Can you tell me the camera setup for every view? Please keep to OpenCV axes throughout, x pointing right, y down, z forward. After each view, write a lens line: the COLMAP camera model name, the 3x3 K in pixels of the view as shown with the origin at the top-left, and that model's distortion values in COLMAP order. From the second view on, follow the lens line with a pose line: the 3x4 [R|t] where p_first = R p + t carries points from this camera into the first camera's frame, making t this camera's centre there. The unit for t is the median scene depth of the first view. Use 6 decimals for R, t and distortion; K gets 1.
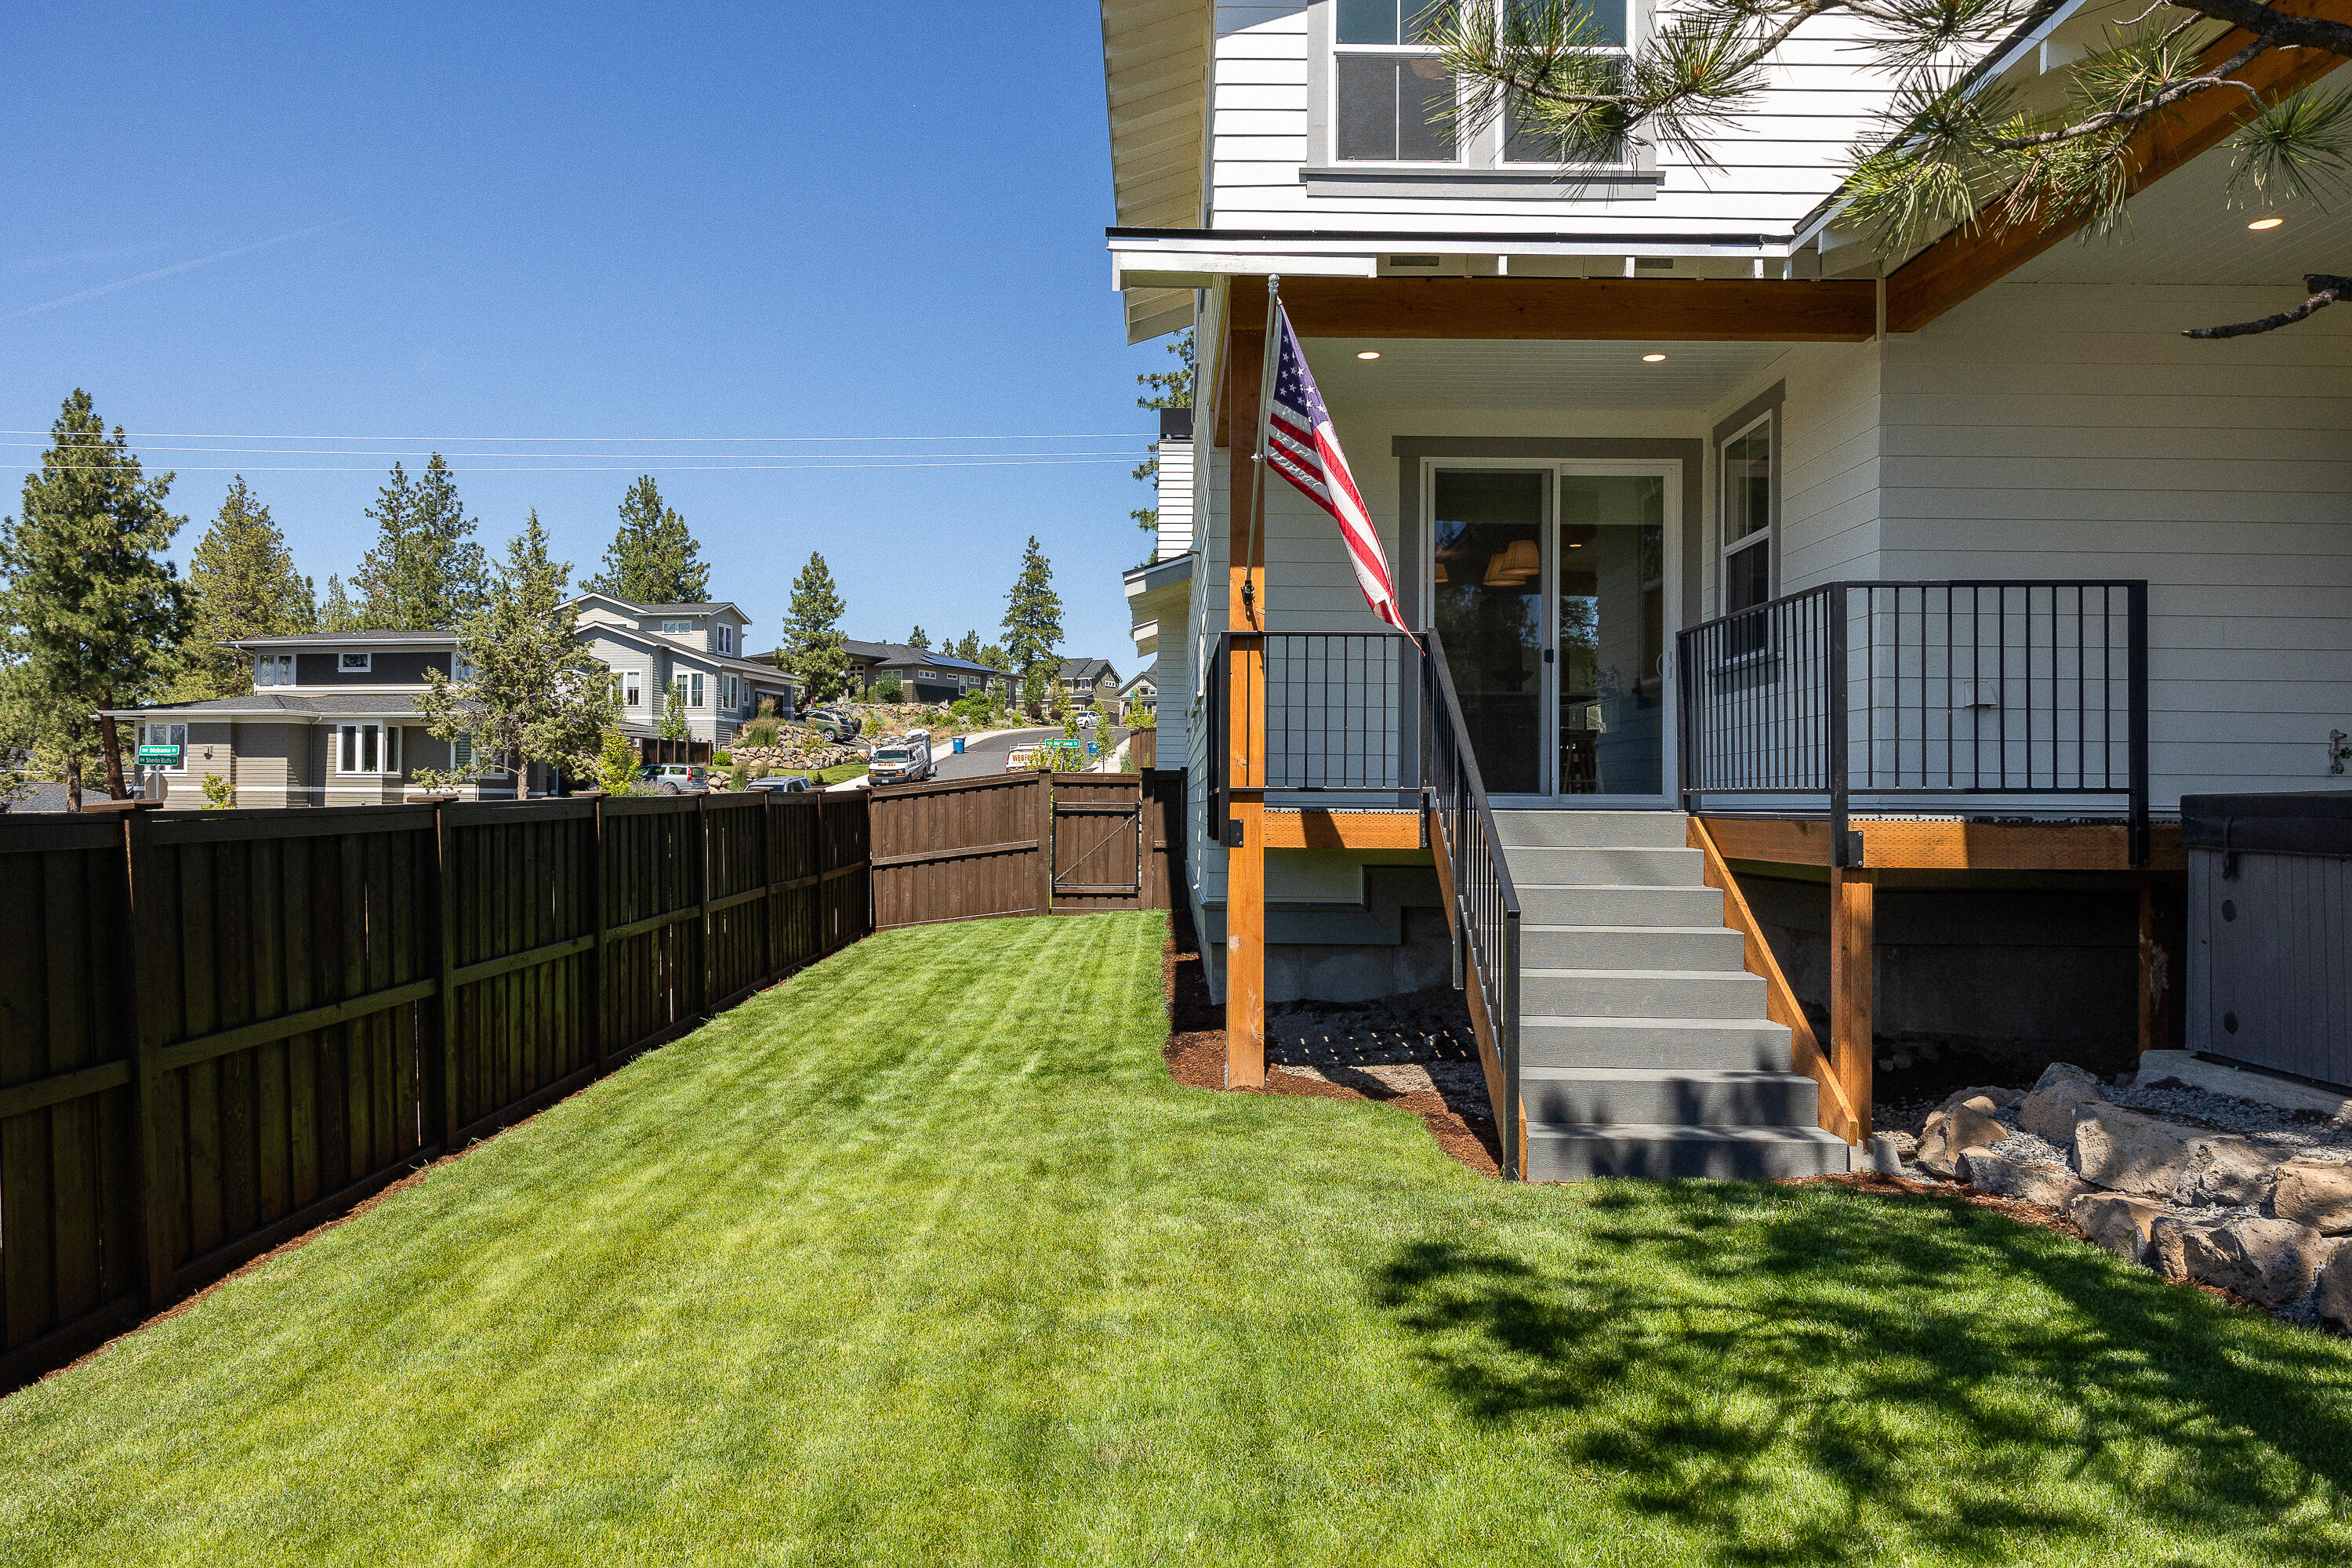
lens RADIAL K [[1578.0, 0, 1175.1], [0, 1578.0, 464.0], [0, 0, 1]] dist [-0.003260, 0.000912]
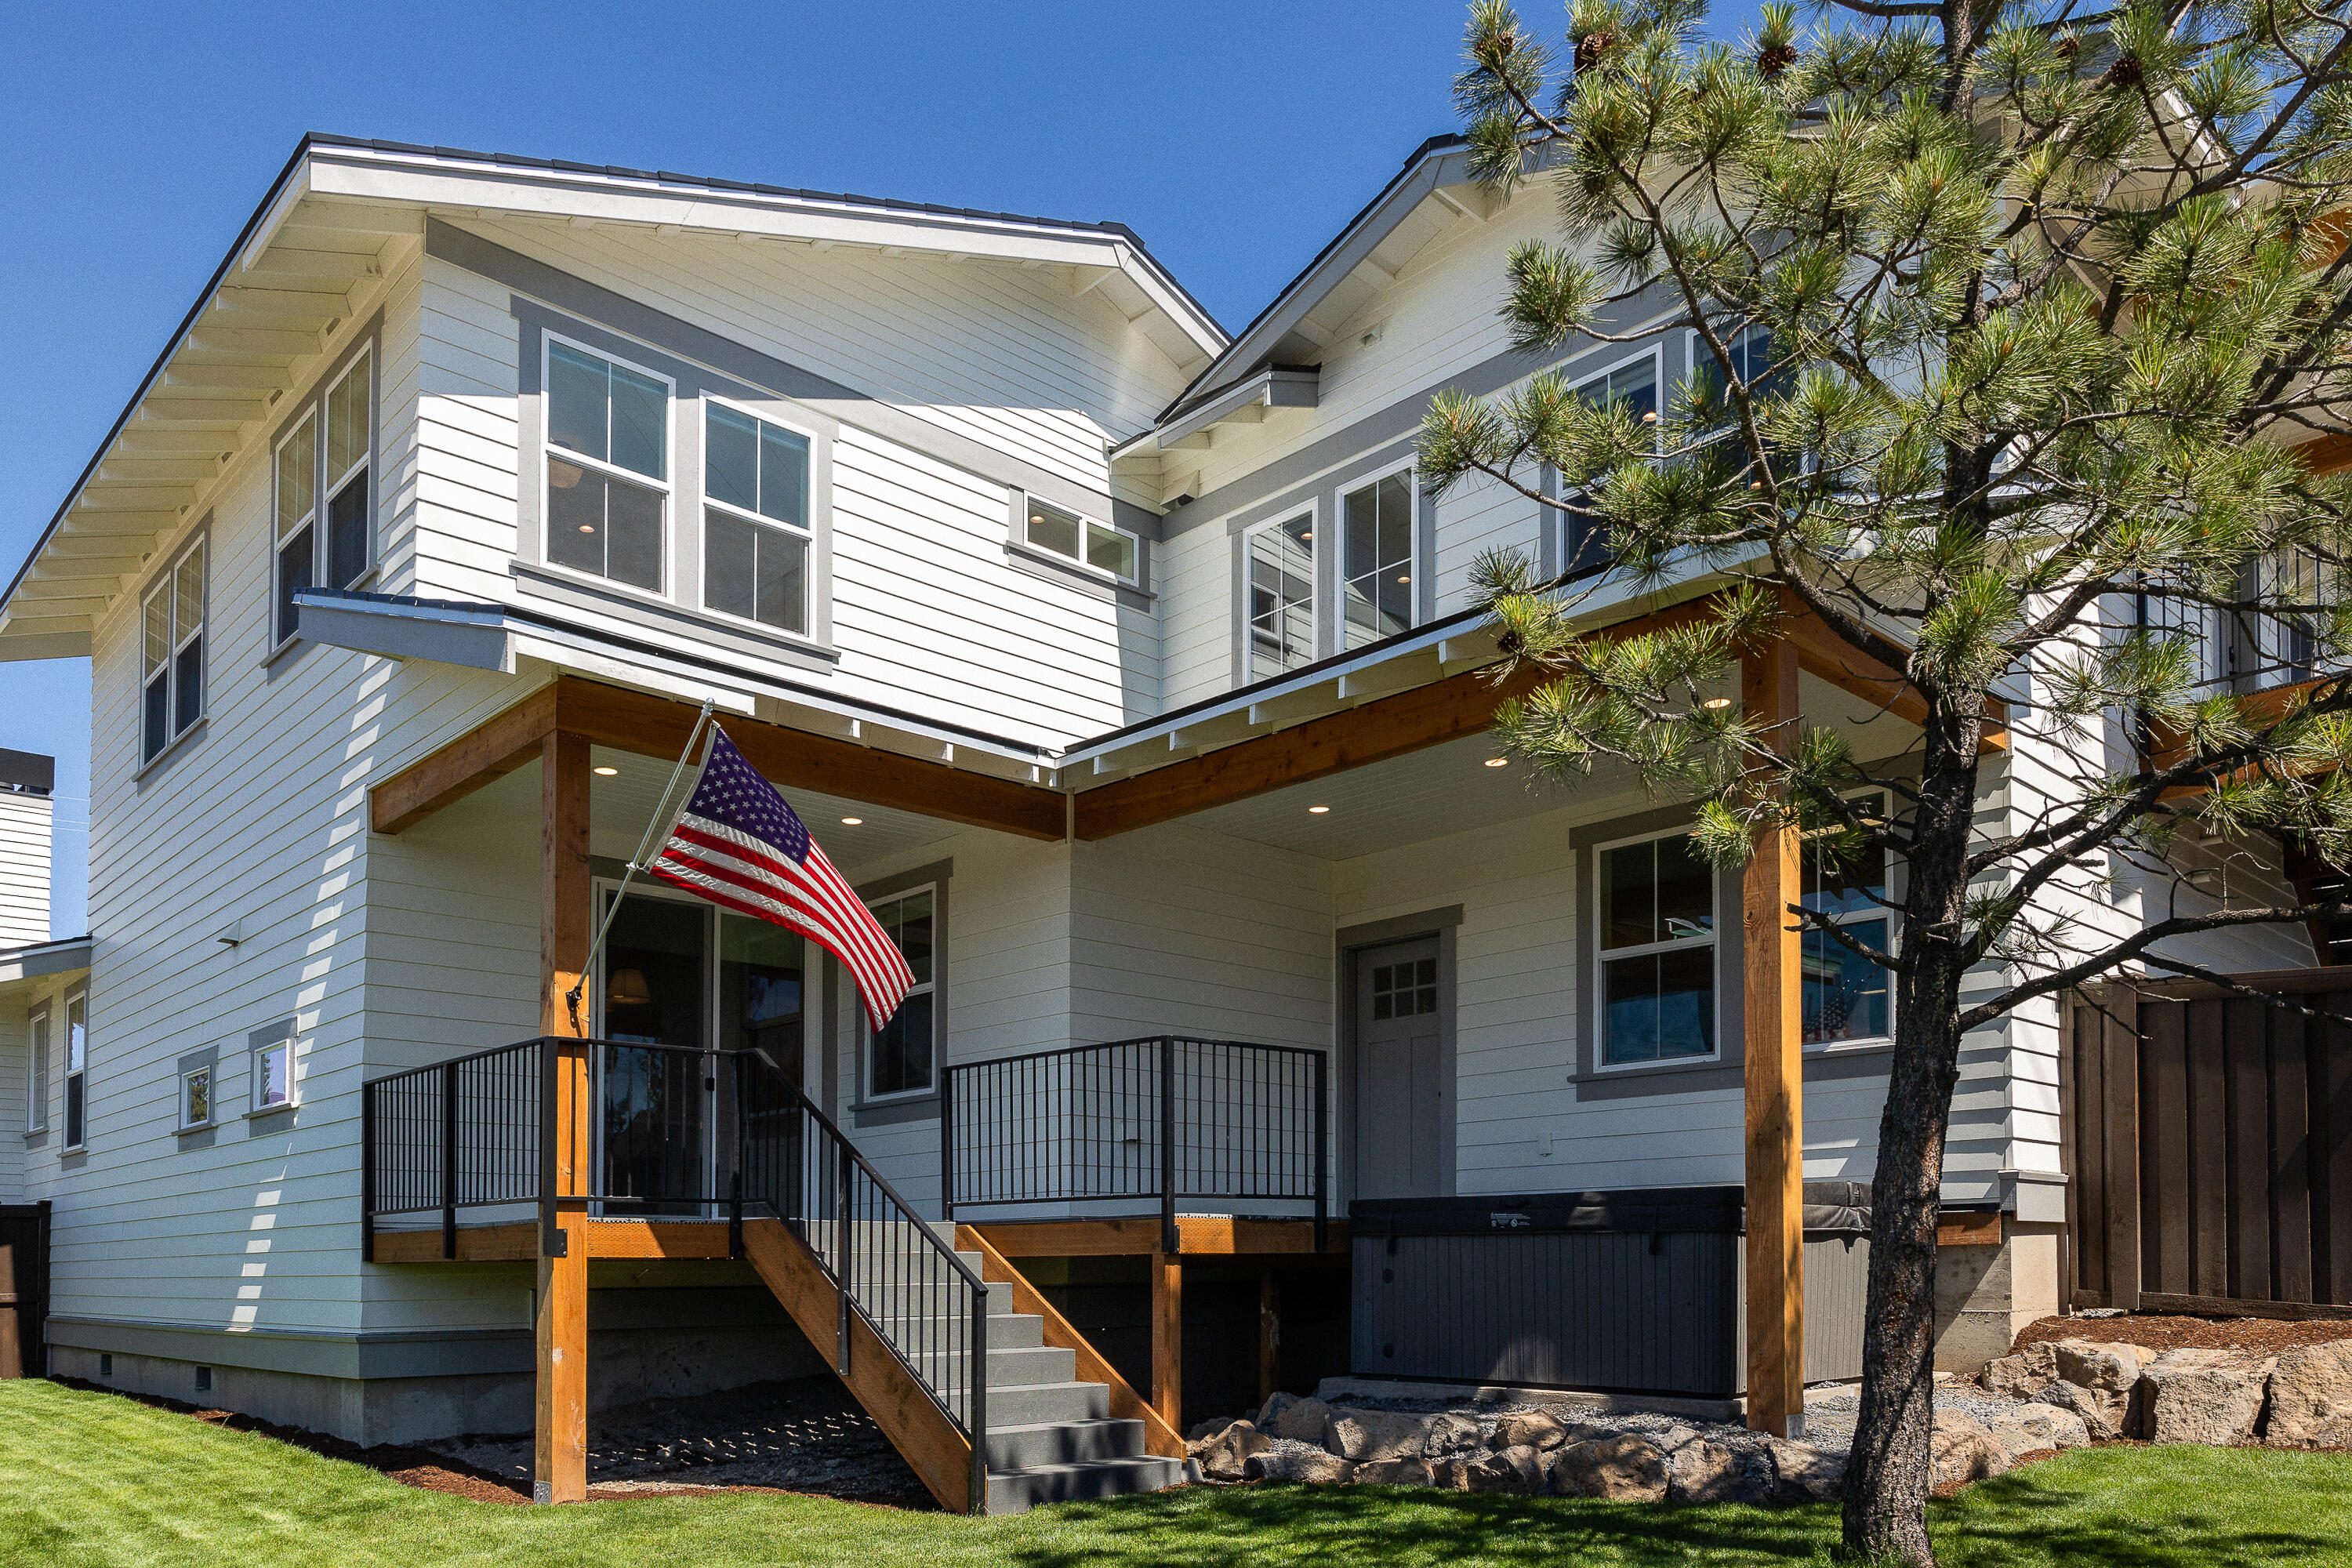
lens RADIAL K [[1623.2, 0, 1176.0], [0, 1623.2, 784.0], [0, 0, 1]] dist [0.000377, 0.000602]
pose [[0.728755, 0.182390, 0.660038, -0.424730], [-0.131010, 0.983207, -0.127043, 0.033099], [-0.672126, 0.006112, 0.740412, -0.008520]]
